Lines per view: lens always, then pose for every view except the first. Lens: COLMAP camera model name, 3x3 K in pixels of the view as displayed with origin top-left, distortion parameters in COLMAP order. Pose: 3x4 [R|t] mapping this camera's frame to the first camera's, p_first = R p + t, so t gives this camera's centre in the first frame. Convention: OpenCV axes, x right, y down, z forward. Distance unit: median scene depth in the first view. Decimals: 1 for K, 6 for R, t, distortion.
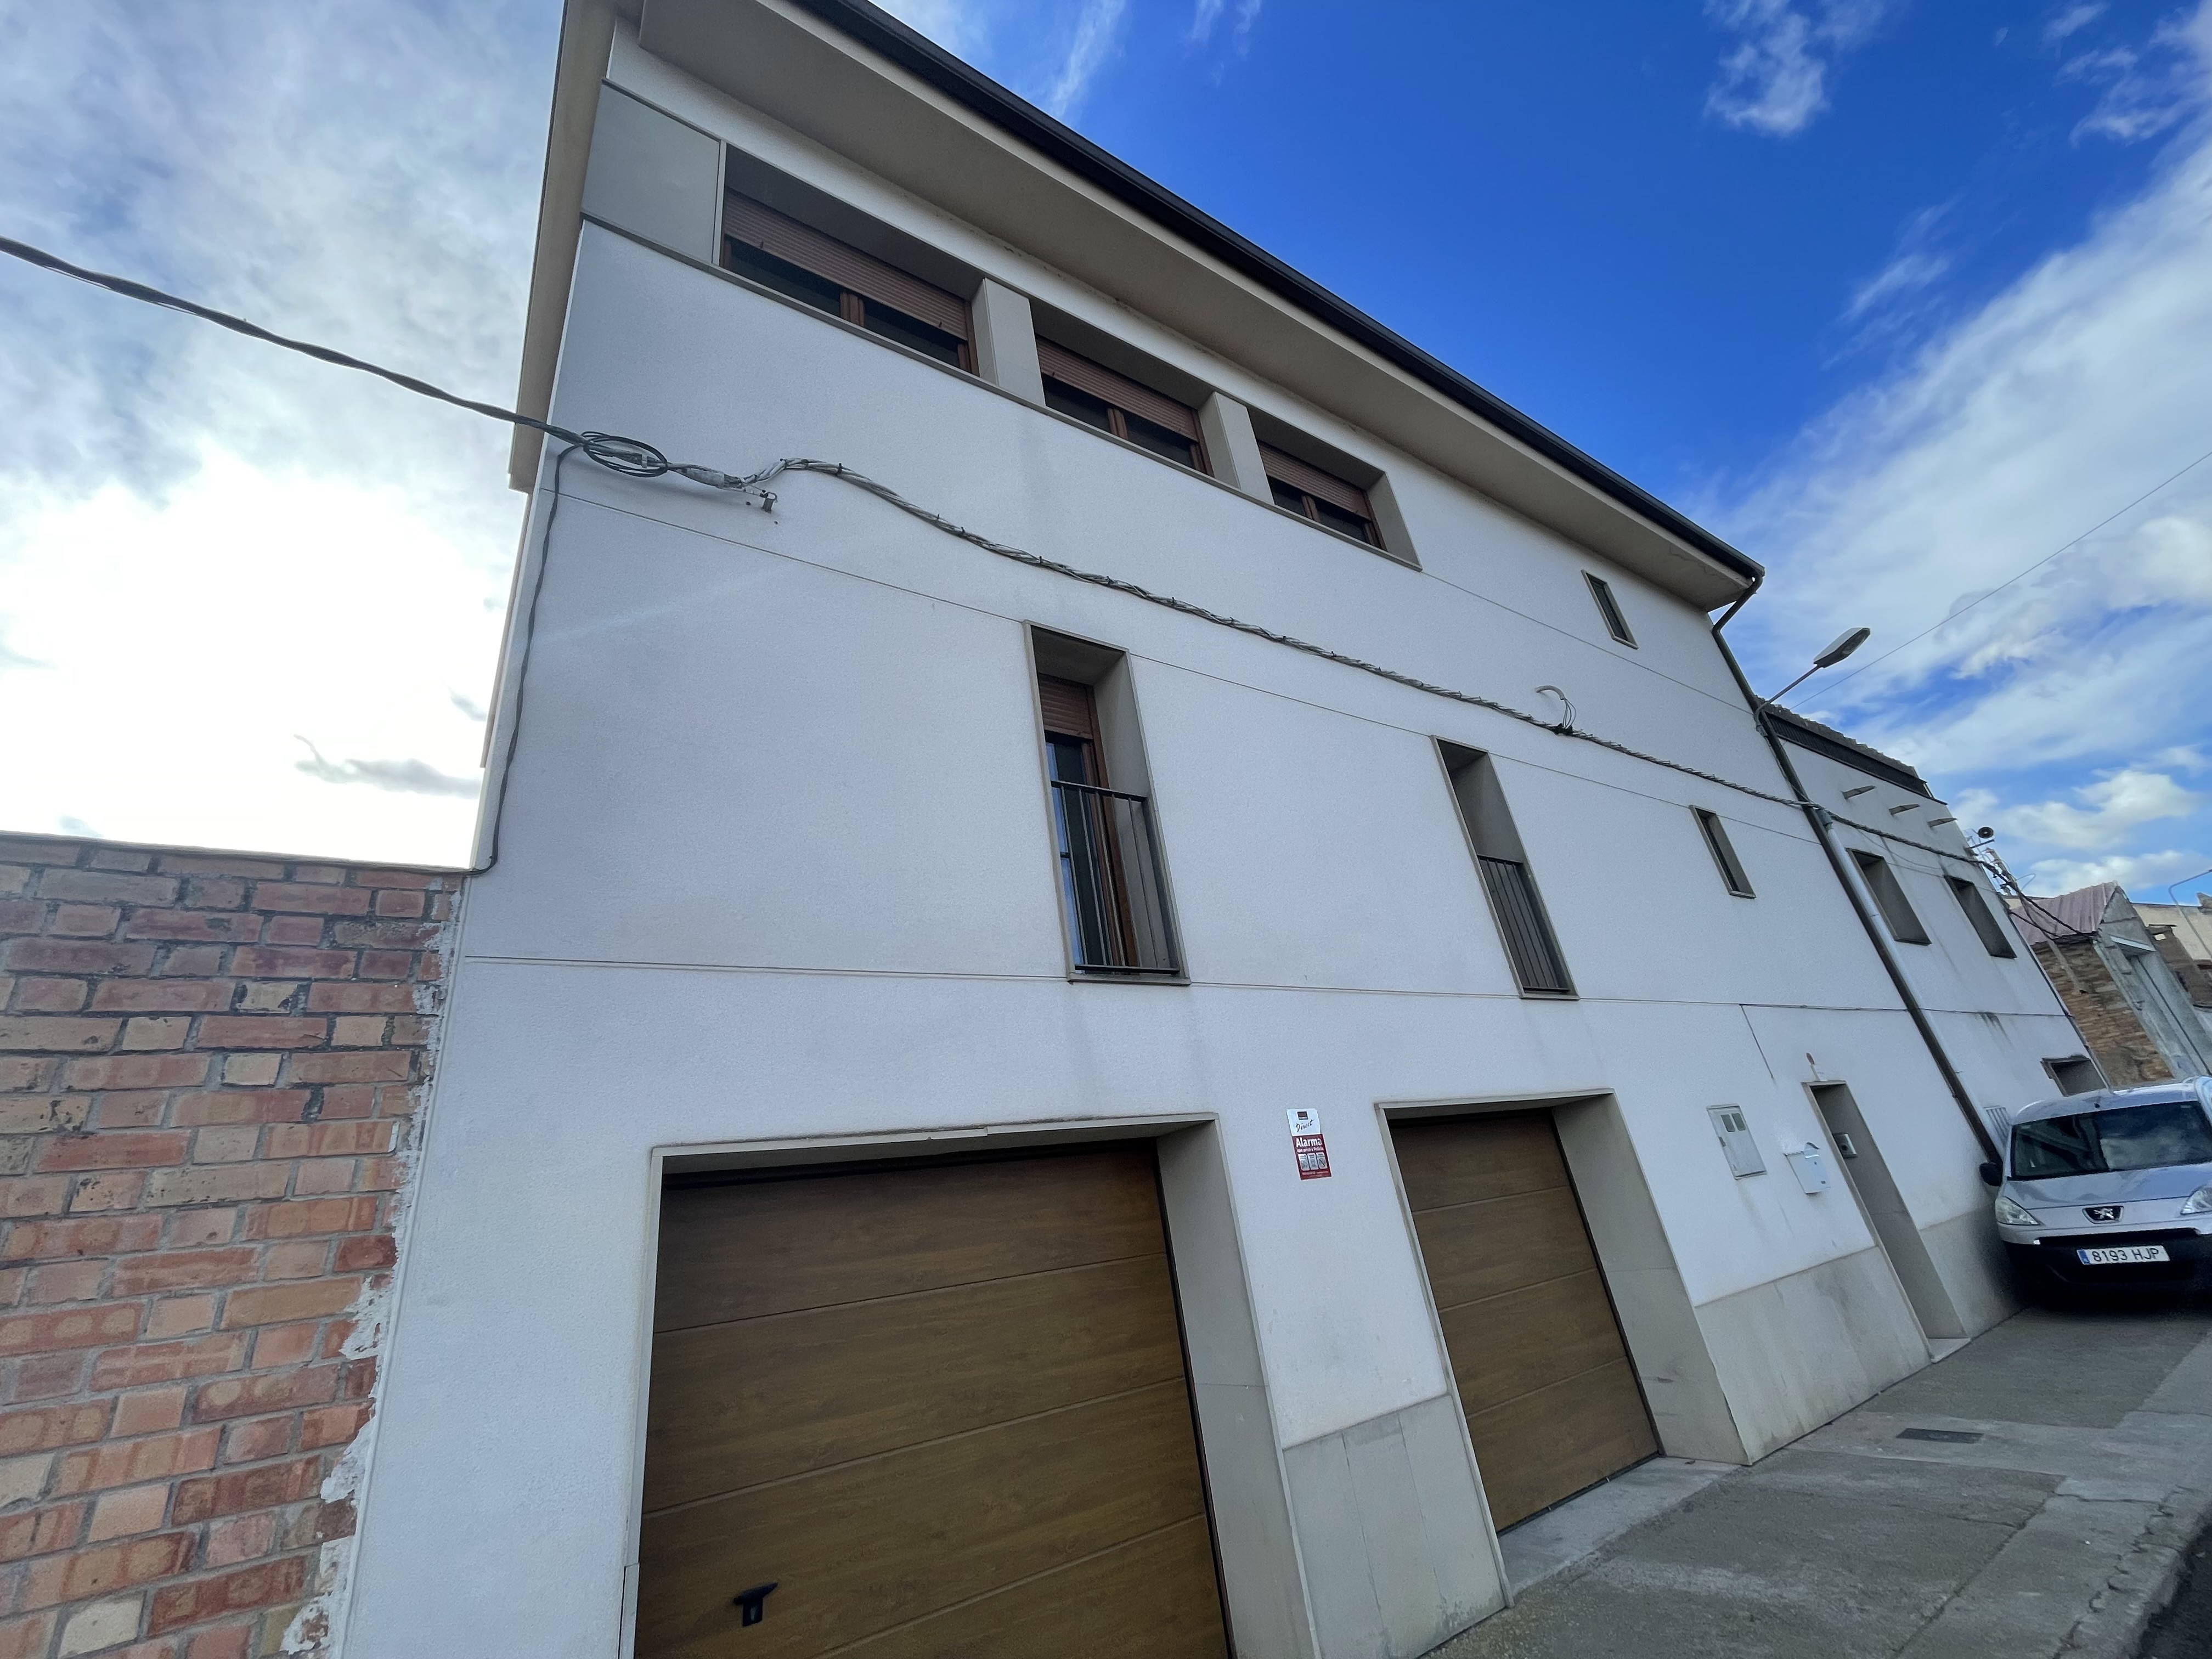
lens RADIAL K [[888.7, 0, 1091.6], [0, 888.7, 830.1], [0, 0, 1]] dist [-0.001365, -0.002612]
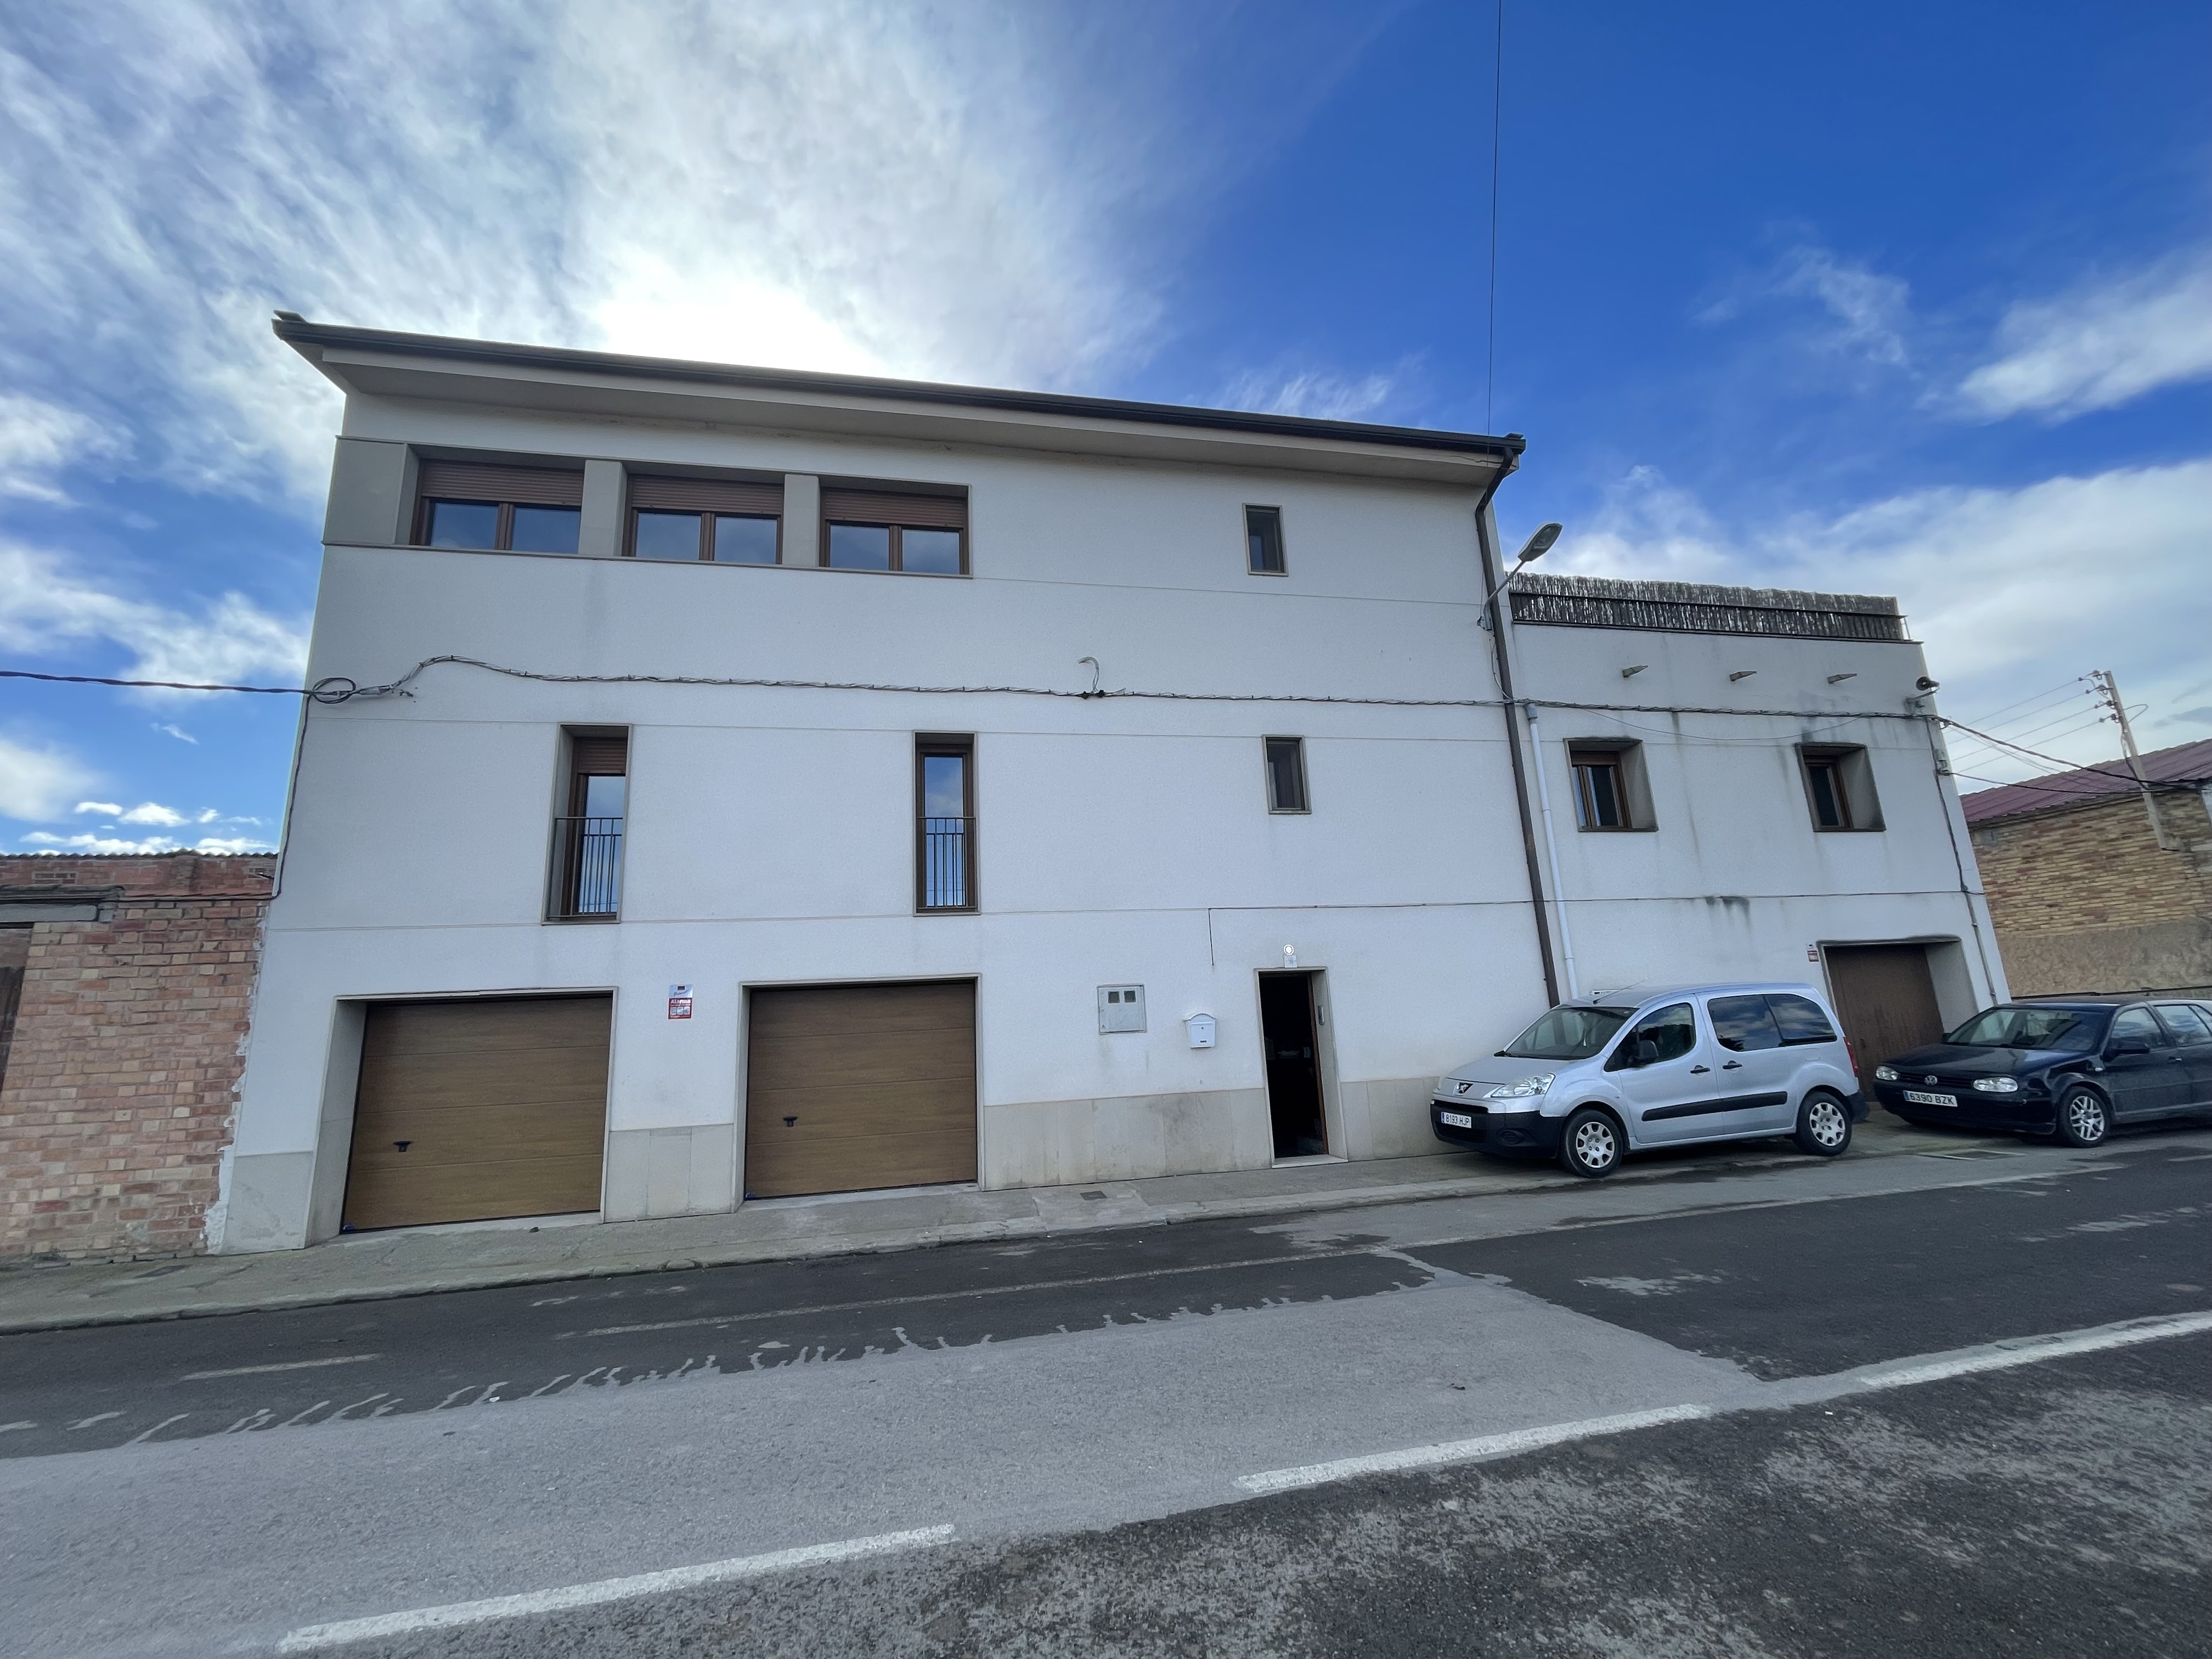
lens RADIAL K [[888.7, 0, 1090.2], [0, 888.7, 832.2], [0, 0, 1]] dist [-0.001365, -0.002612]
pose [[0.932143, 0.012540, -0.361873, 1.990853], [0.078898, 0.968352, 0.236789, -0.448877], [0.353390, -0.249273, 0.901653, -0.397298]]
